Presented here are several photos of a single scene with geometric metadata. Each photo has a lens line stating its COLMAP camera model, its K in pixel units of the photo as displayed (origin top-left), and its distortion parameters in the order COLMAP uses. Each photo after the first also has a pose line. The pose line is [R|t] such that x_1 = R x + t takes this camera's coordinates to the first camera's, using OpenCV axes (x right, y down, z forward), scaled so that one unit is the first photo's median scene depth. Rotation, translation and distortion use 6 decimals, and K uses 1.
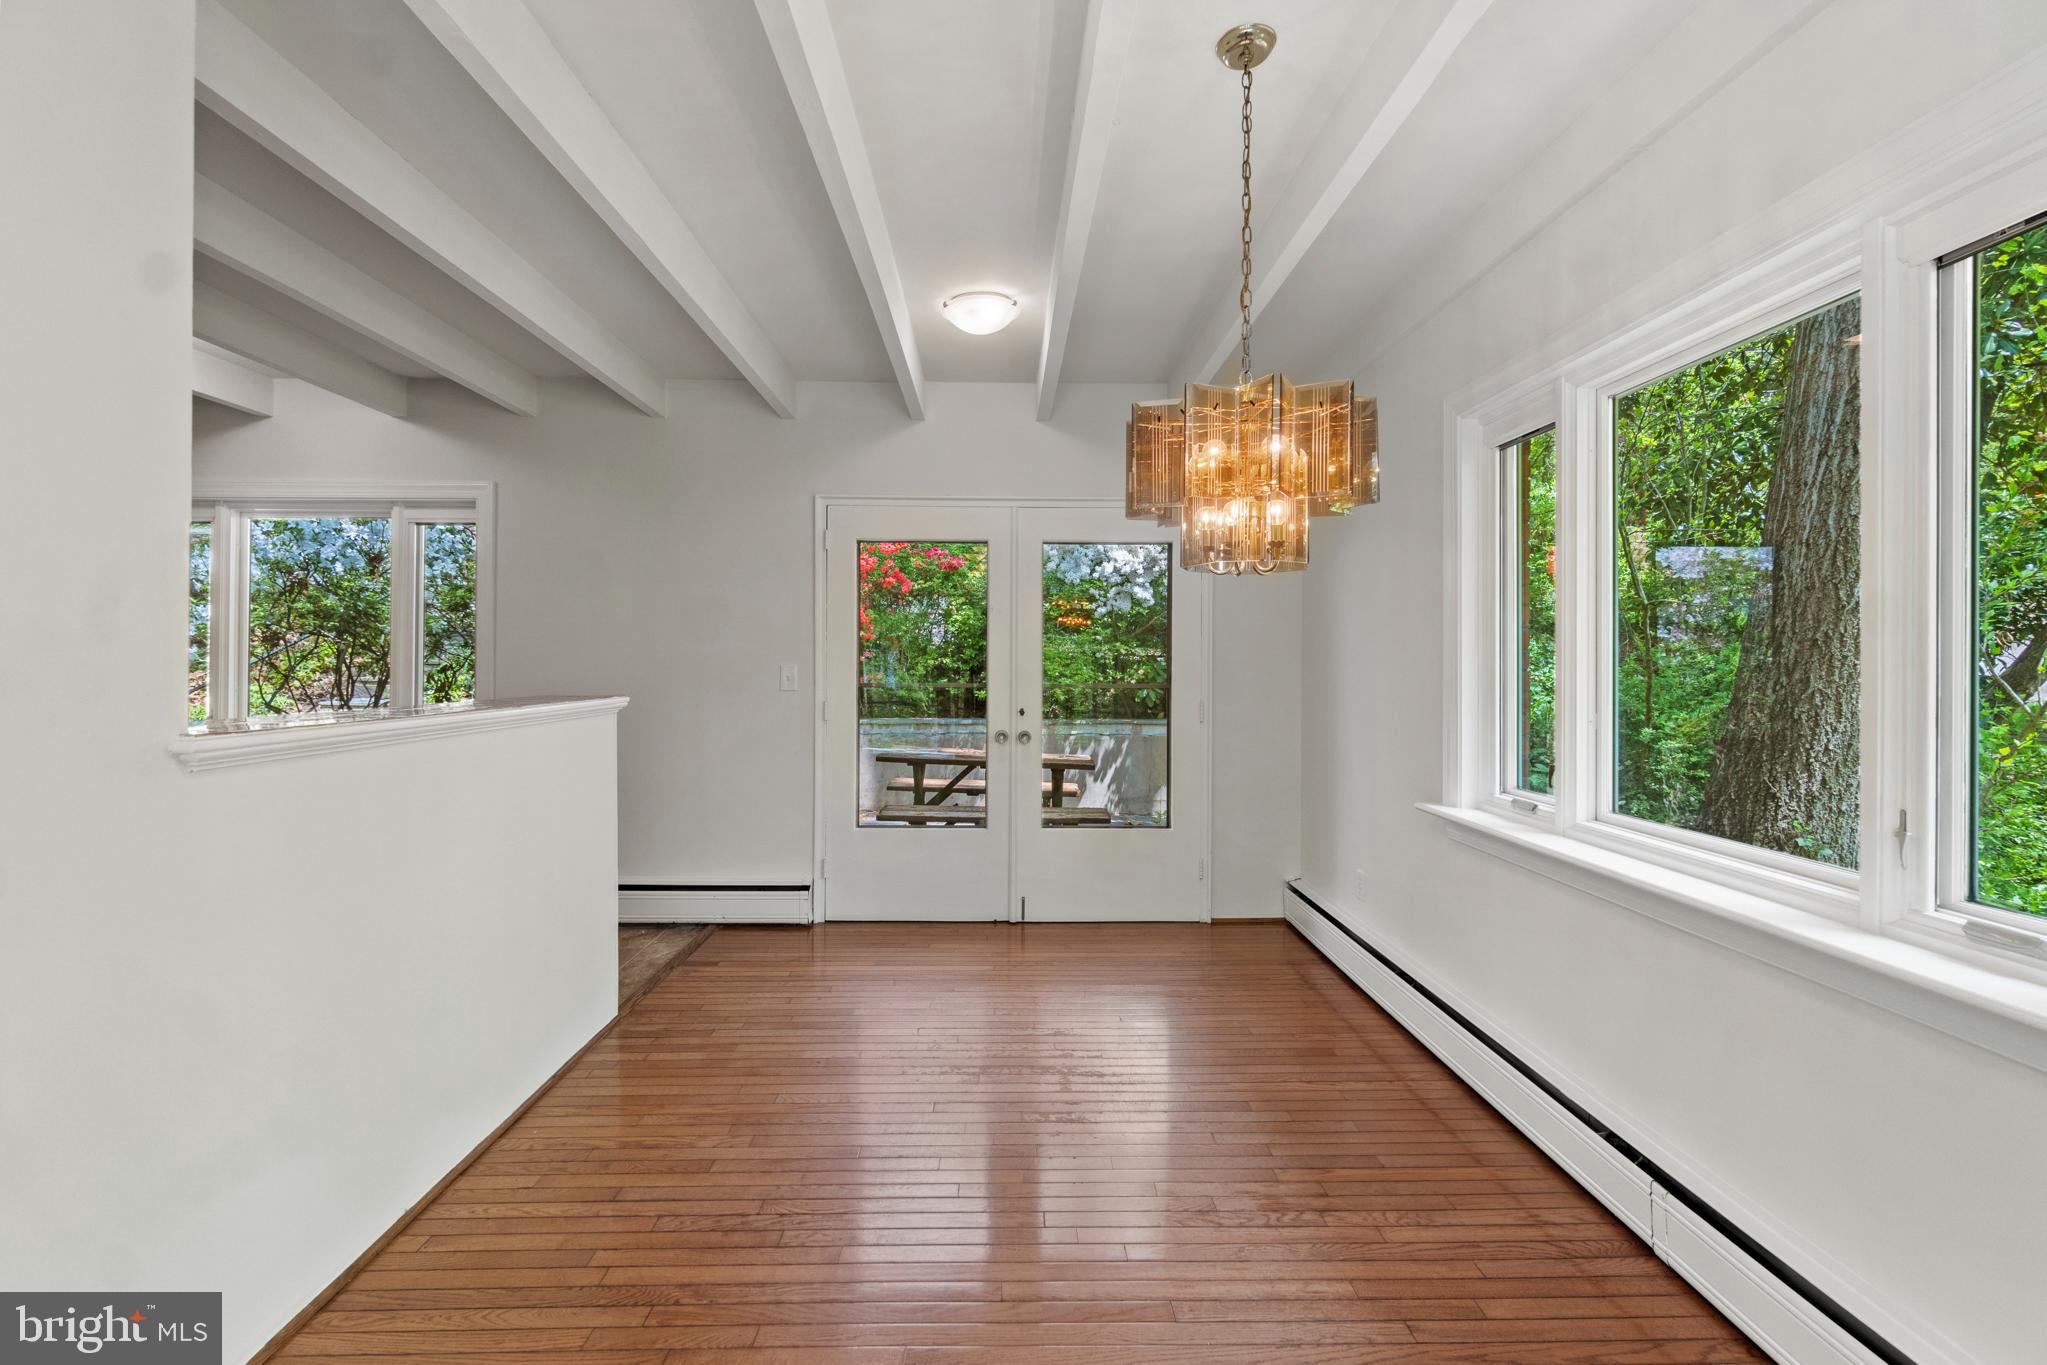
lens RADIAL K [[892.0, 0, 1023.0], [0, 892.0, 662.6], [0, 0, 1]] dist [-0.007512, -0.000128]
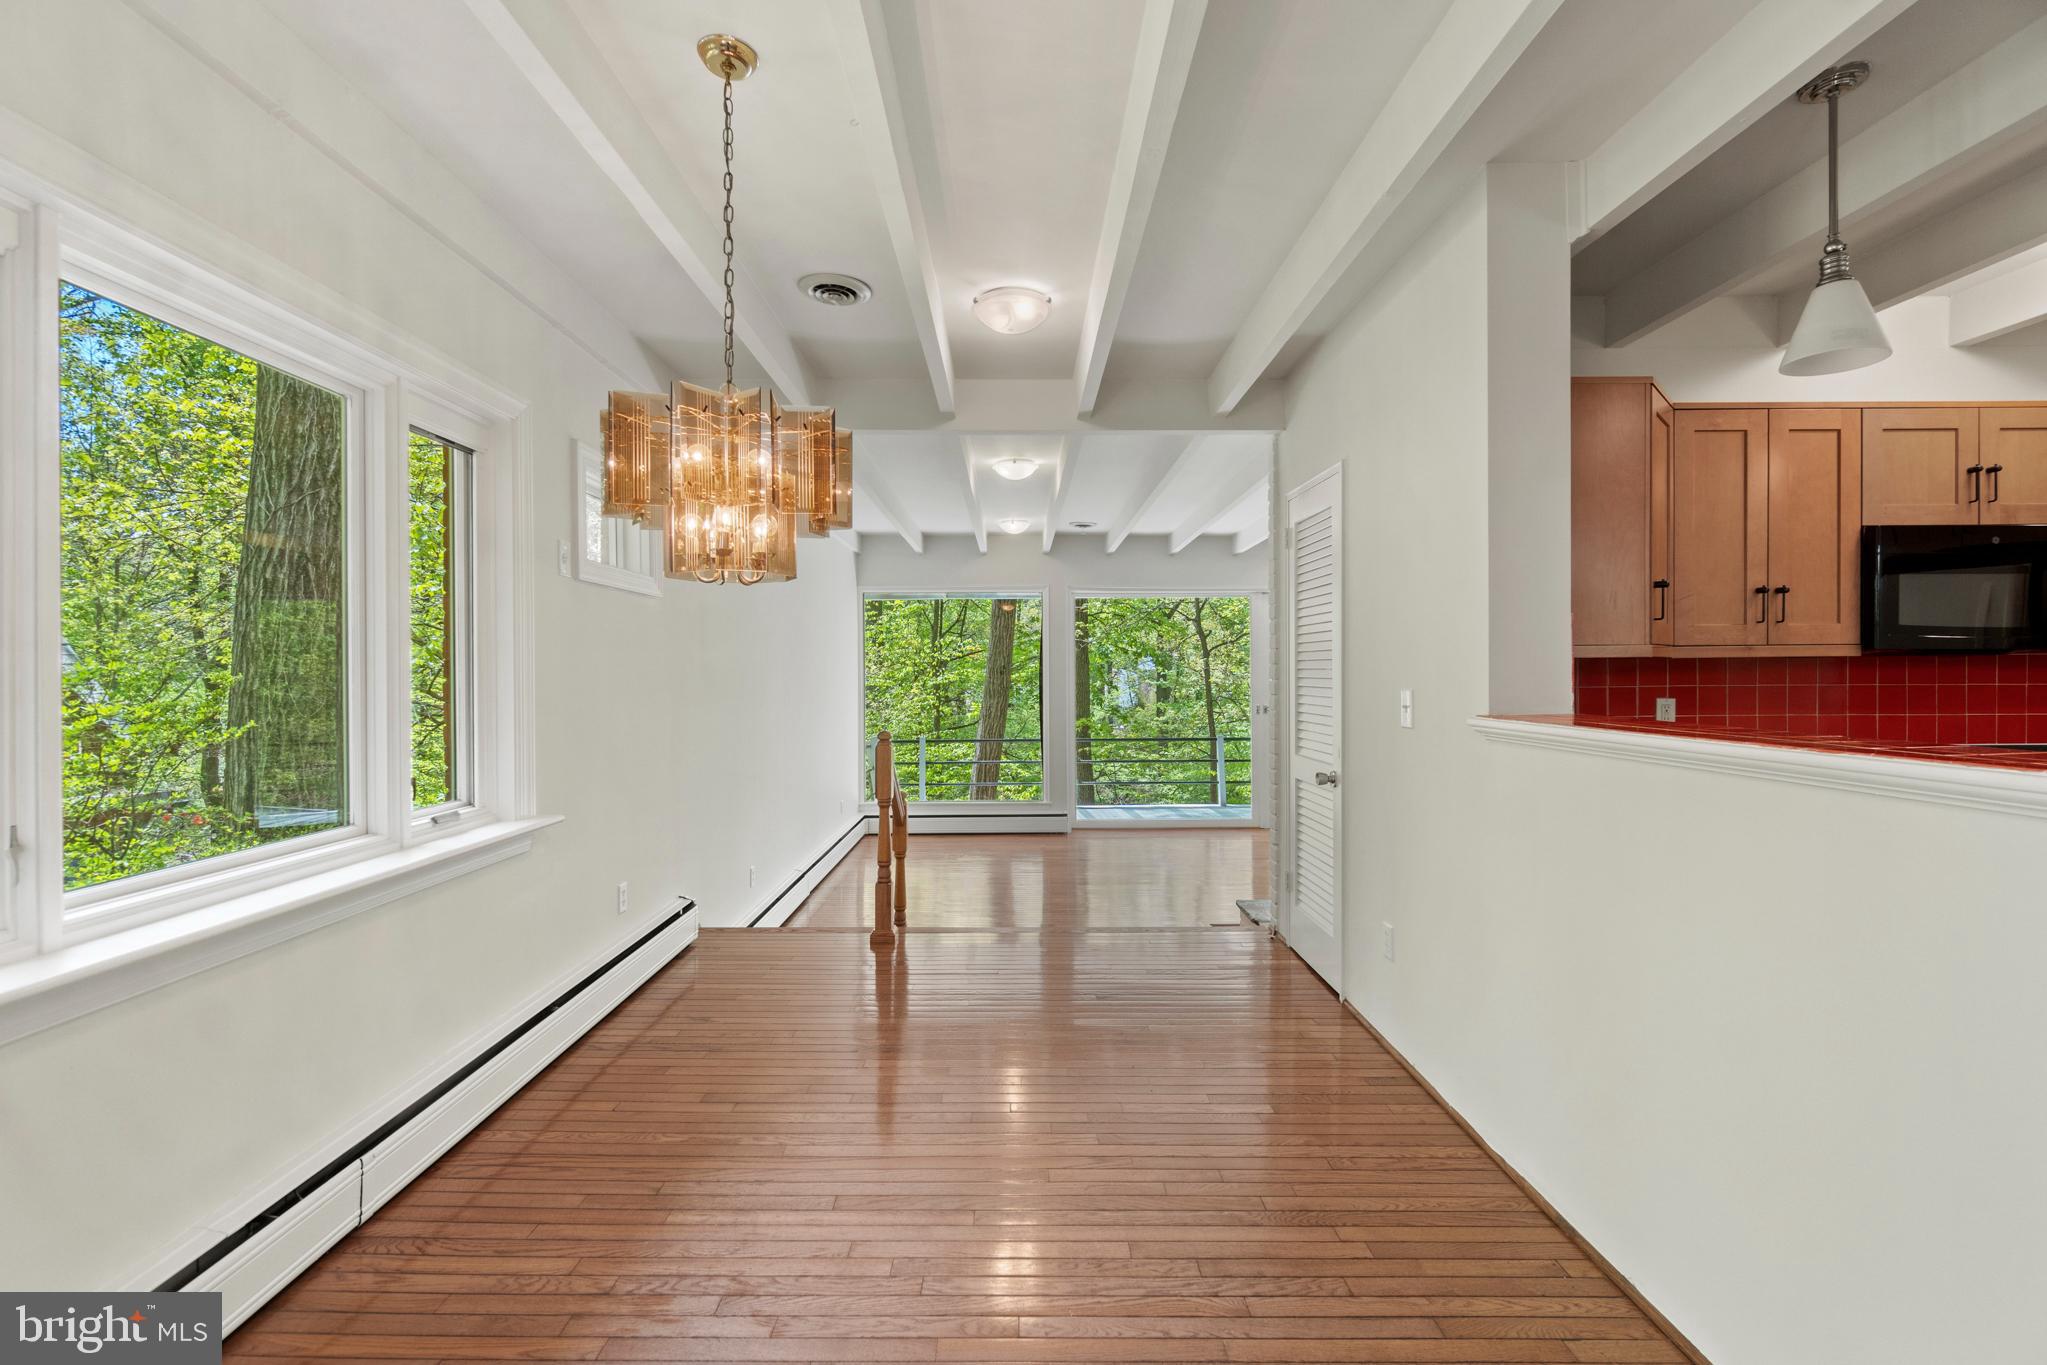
lens RADIAL K [[888.7, 0, 1012.4], [0, 888.7, 674.9], [0, 0, 1]] dist [0.000704, -0.000024]
pose [[-0.999568, -0.000693, 0.029396, -0.060003], [-0.000473, 0.999972, 0.007485, -0.002114], [-0.029400, 0.007467, -0.999540, 1.201376]]
